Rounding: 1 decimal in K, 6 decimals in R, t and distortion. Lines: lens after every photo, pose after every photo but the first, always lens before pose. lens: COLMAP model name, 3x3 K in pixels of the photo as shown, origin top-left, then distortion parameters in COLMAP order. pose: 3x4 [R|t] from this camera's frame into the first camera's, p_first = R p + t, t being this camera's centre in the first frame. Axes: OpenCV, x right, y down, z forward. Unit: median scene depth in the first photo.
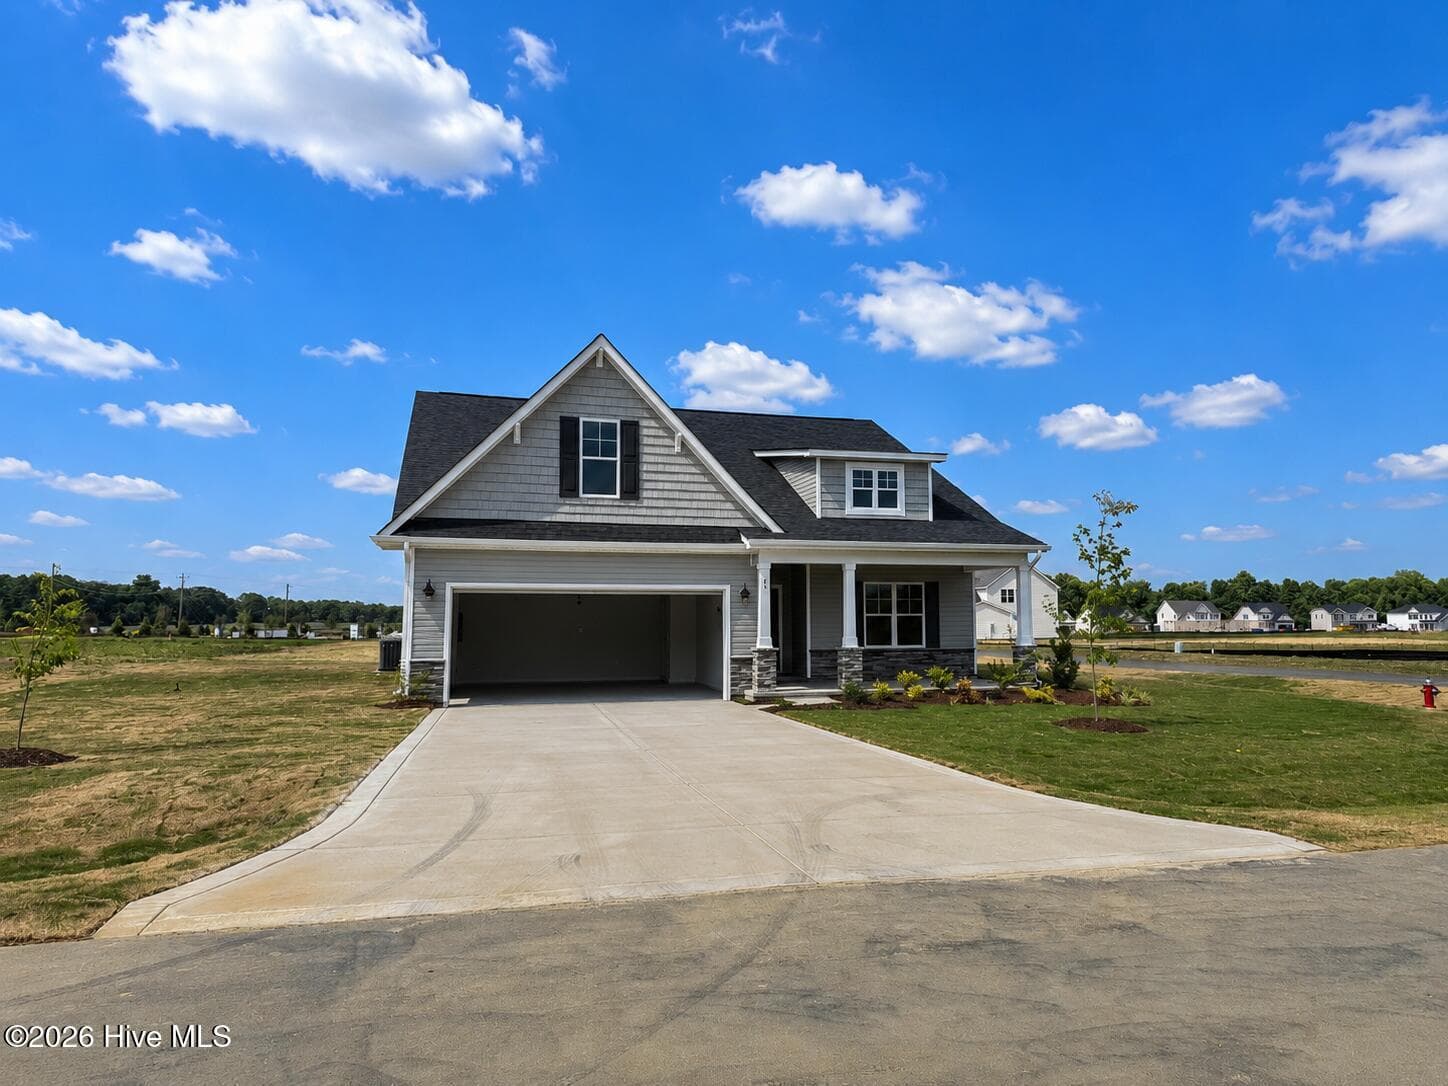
lens RADIAL K [[990.3, 0, 769.7], [0, 990.3, 546.5], [0, 0, 1]] dist [0.032359, -0.005273]
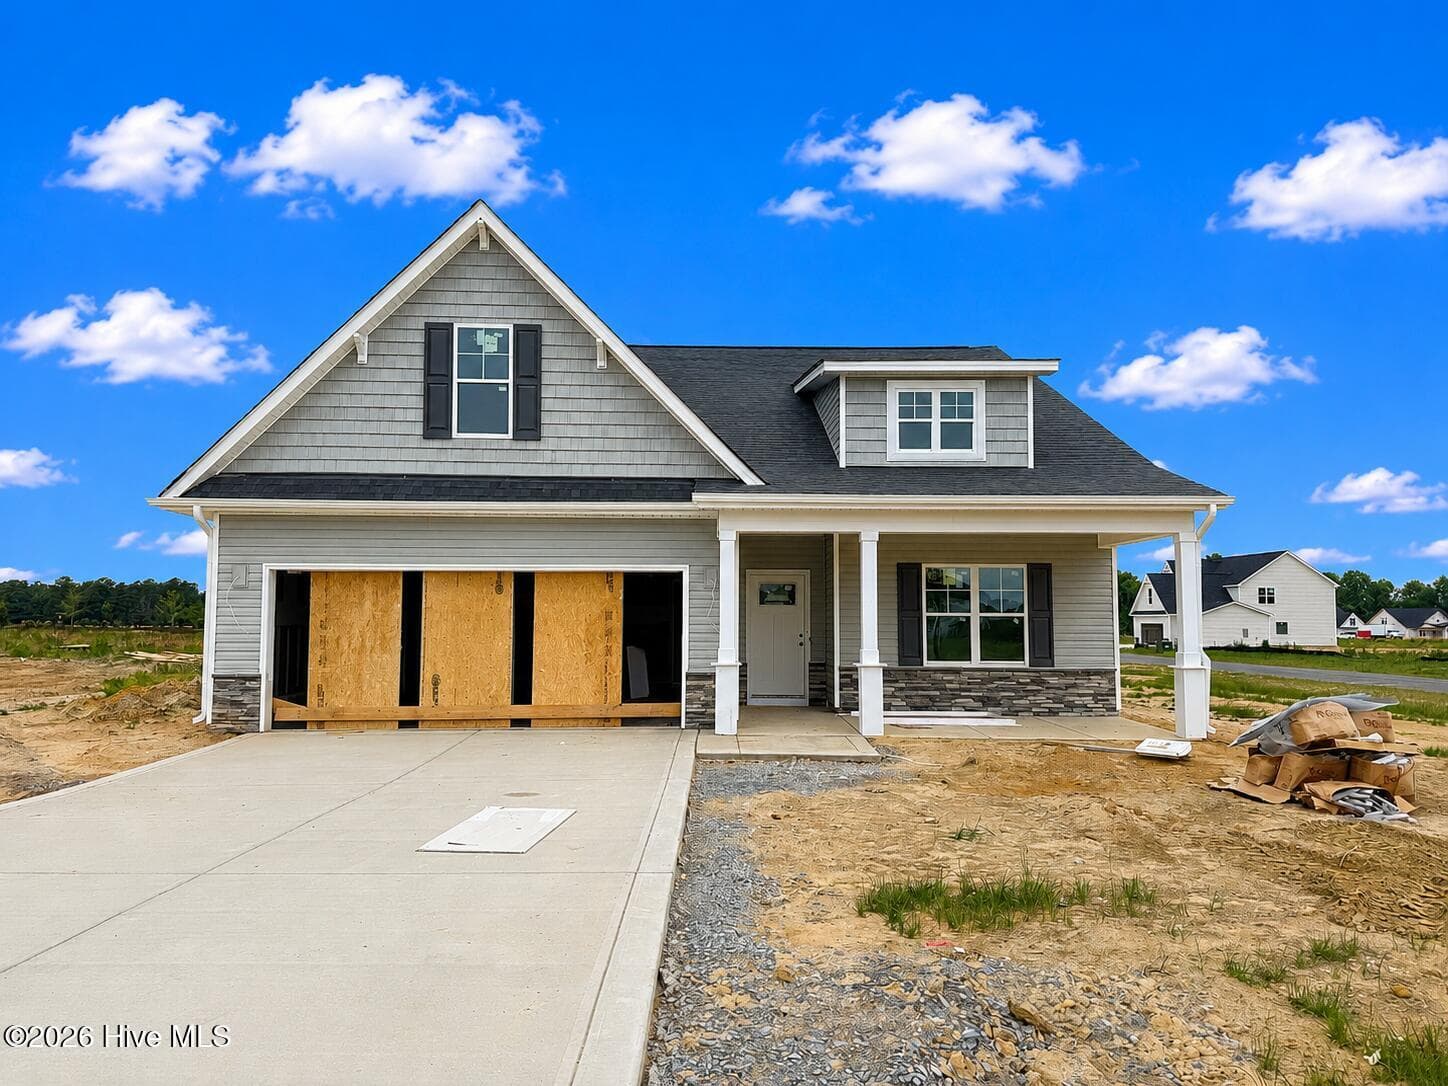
lens RADIAL K [[976.0, 0, 742.3], [0, 976.0, 541.0], [0, 0, 1]] dist [0.053885, -0.000666]
pose [[0.964591, -0.015969, -0.263265, 0.165923], [0.013969, 0.999858, -0.009468, 0.027849], [0.263379, 0.005455, 0.964677, 0.380091]]
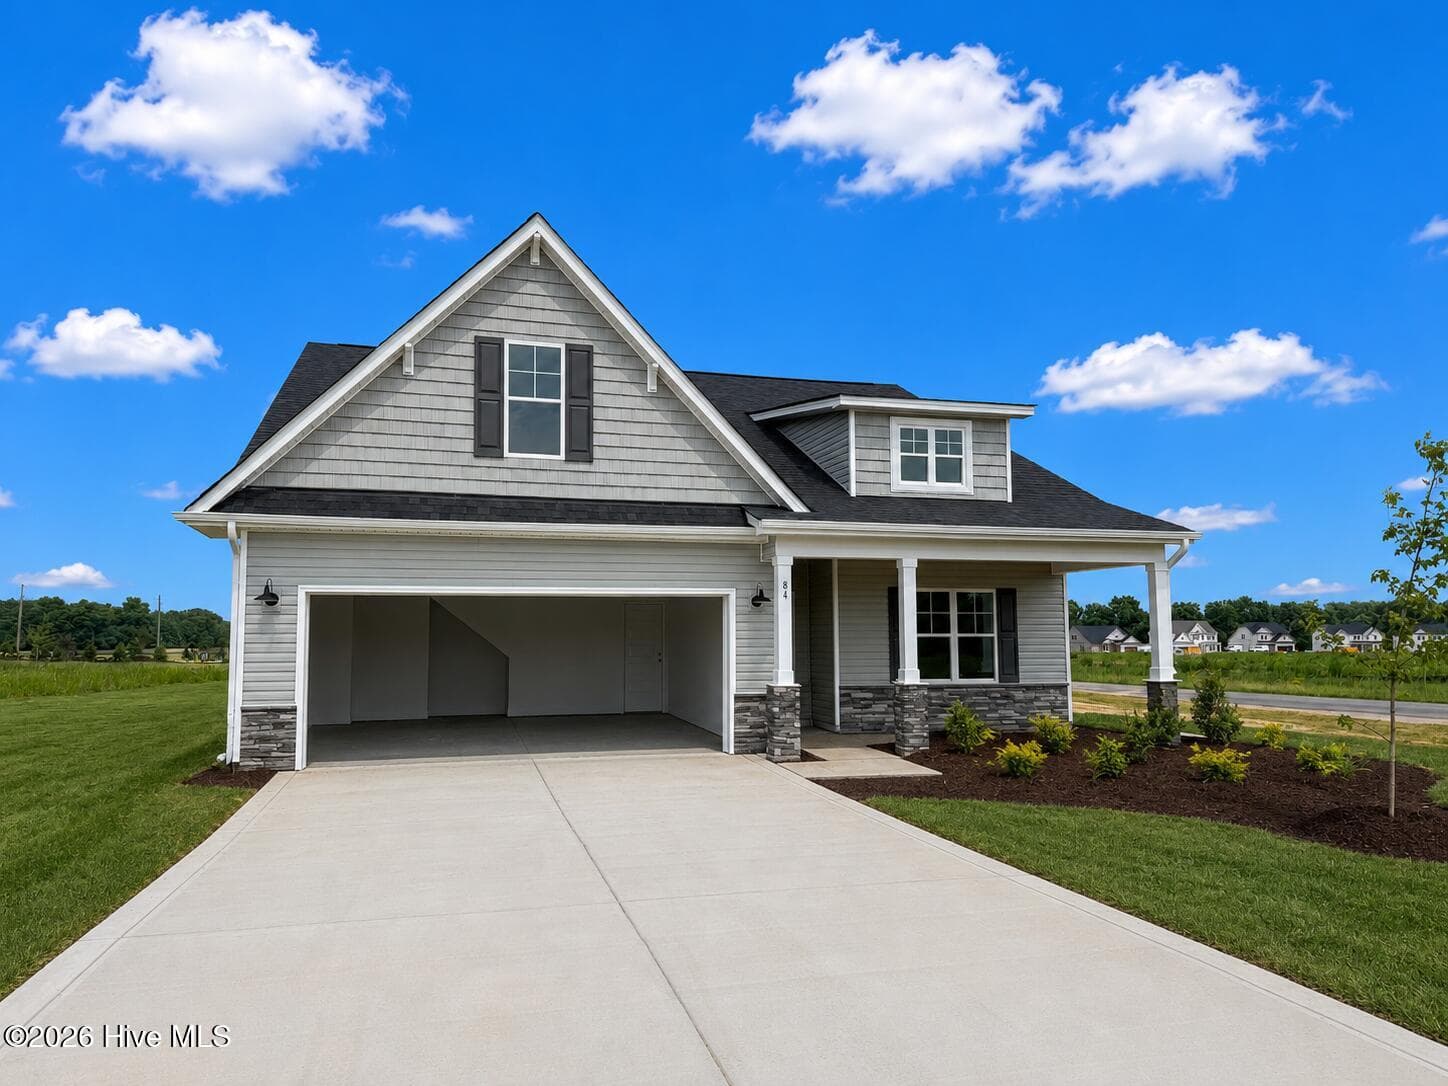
lens RADIAL K [[997.2, 0, 724.0], [0, 997.2, 543.0], [0, 0, 1]] dist [0.044464, -0.000706]
pose [[0.999904, -0.004816, -0.012980, -0.034870], [0.004490, 0.999675, -0.025081, 0.023096], [0.013097, 0.025020, 0.999601, 0.318832]]
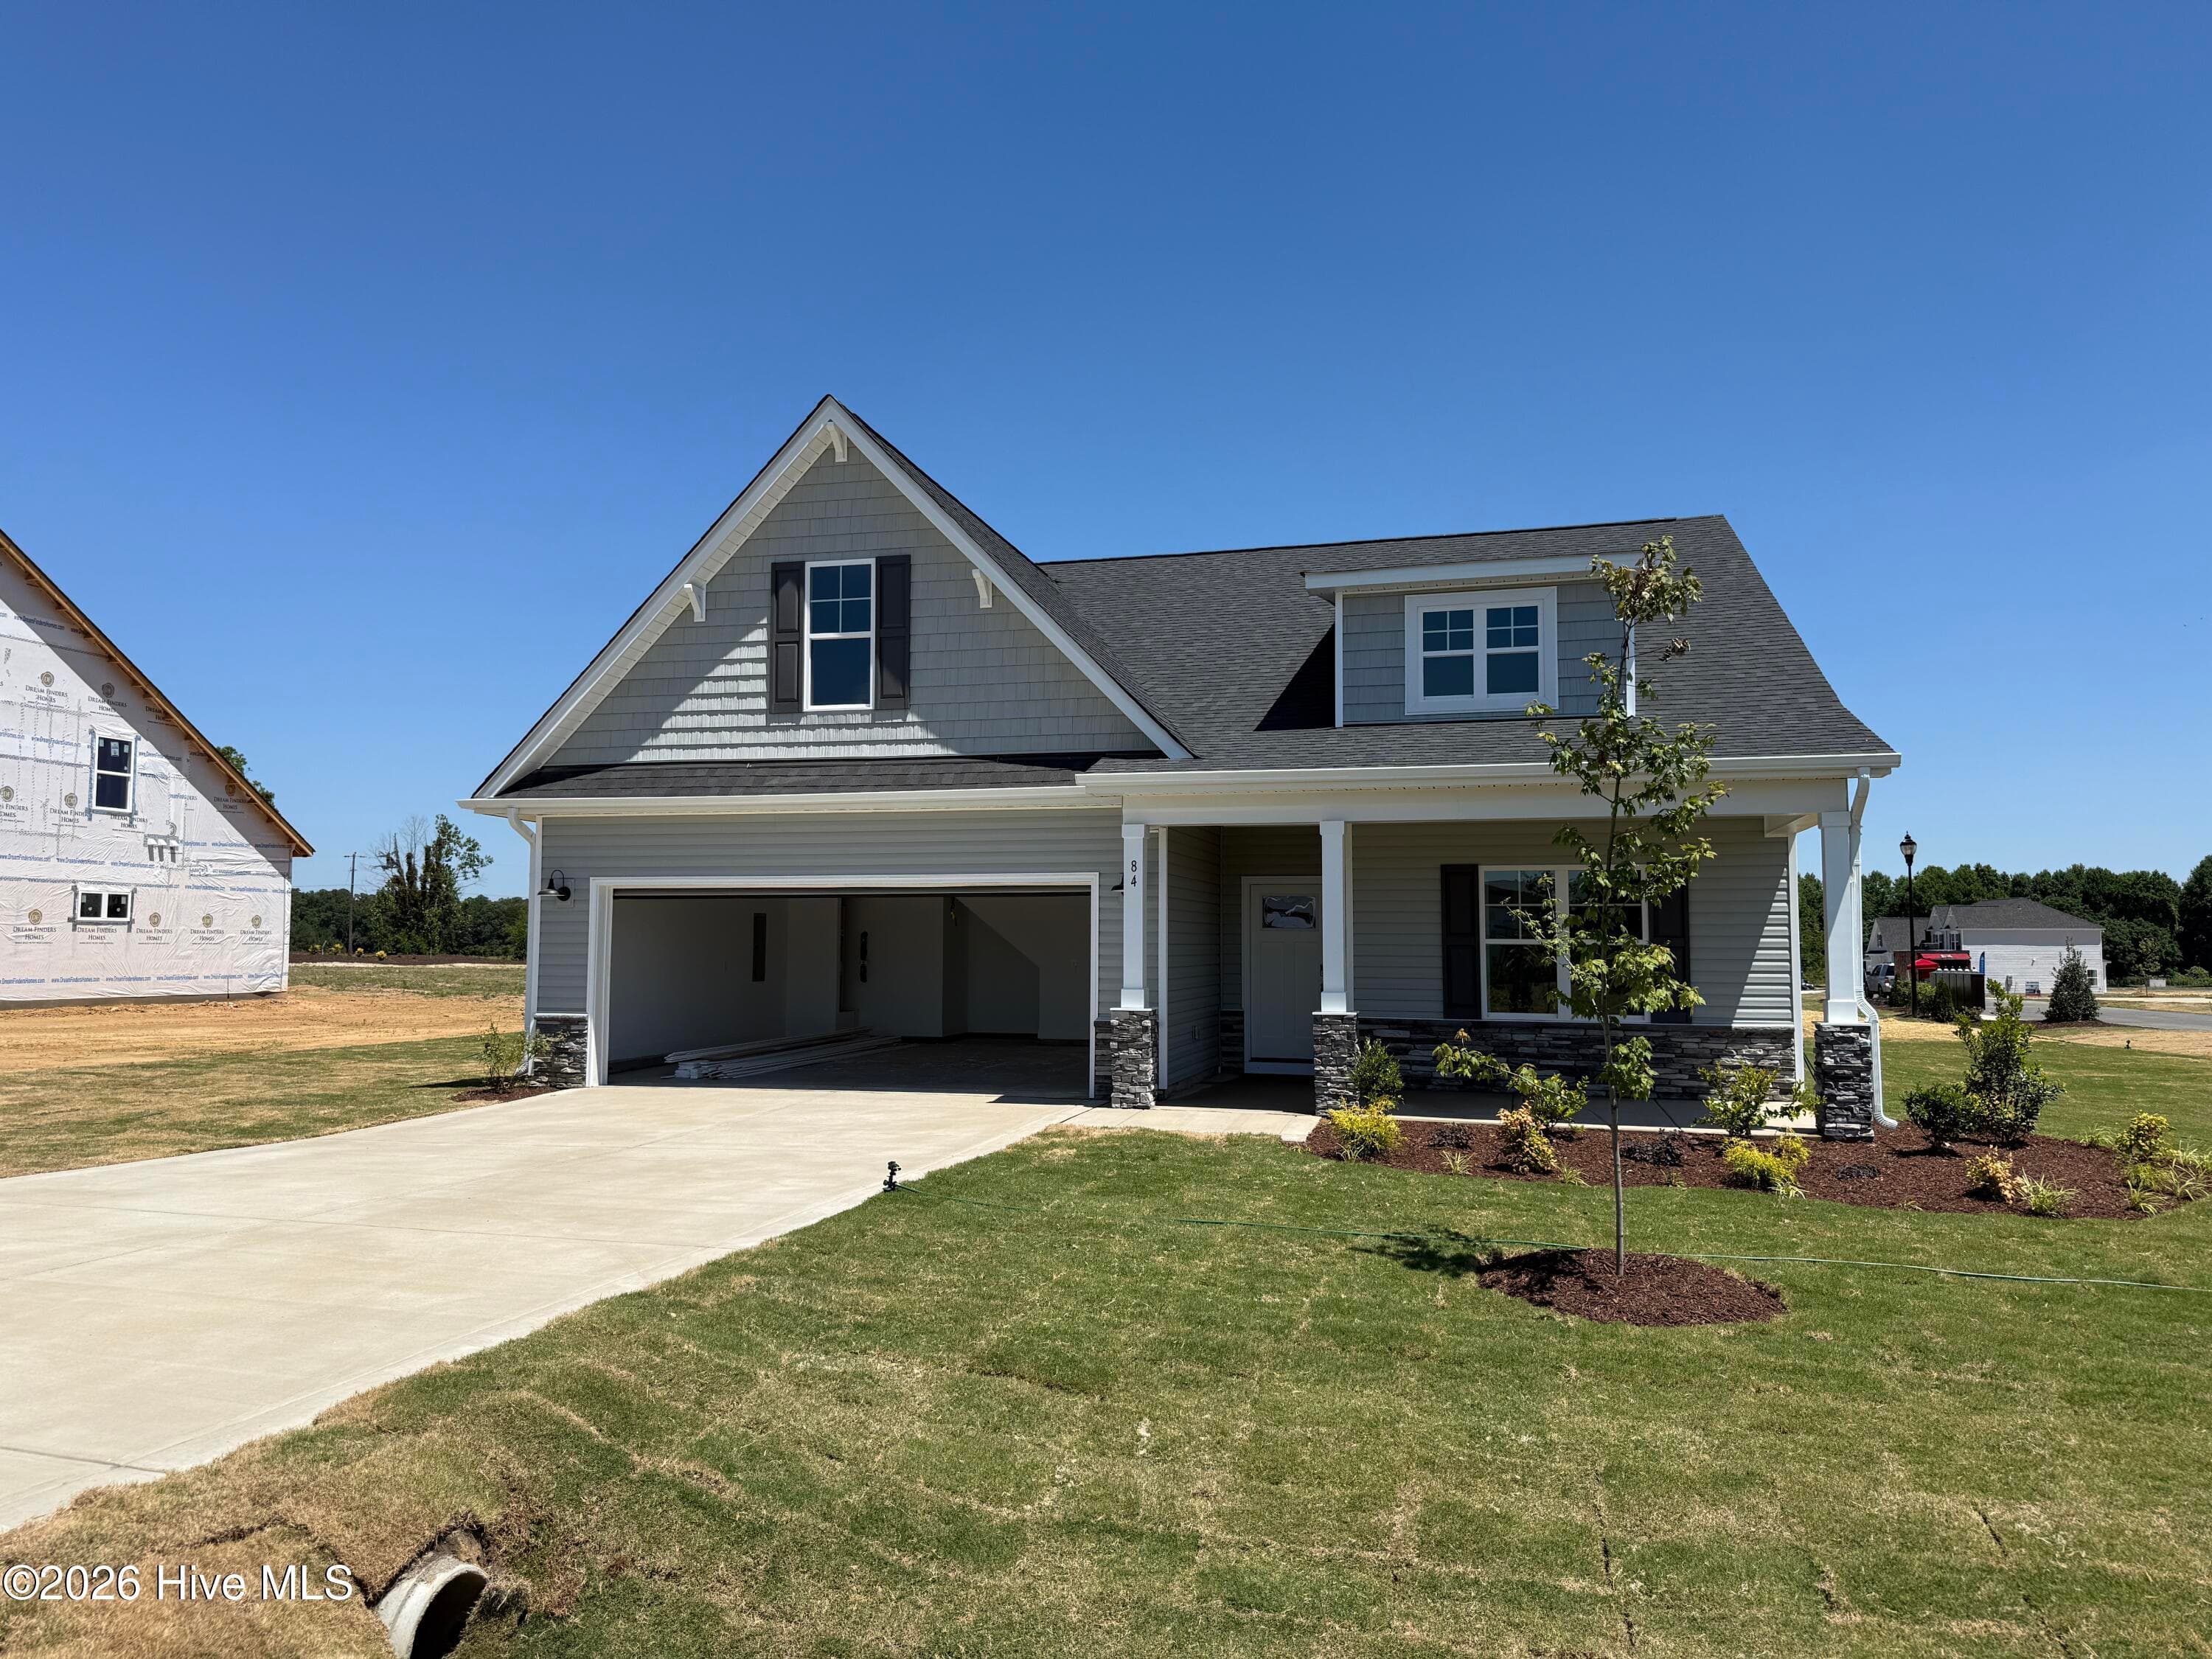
lens RADIAL K [[1512.8, 0, 1175.8], [0, 1512.8, 834.8], [0, 0, 1]] dist [0.032359, -0.005273]
pose [[0.850840, -0.034584, -0.524285, 0.370473], [0.030754, 0.999399, -0.016015, 0.031691], [0.524524, -0.002498, 0.851392, 0.397143]]
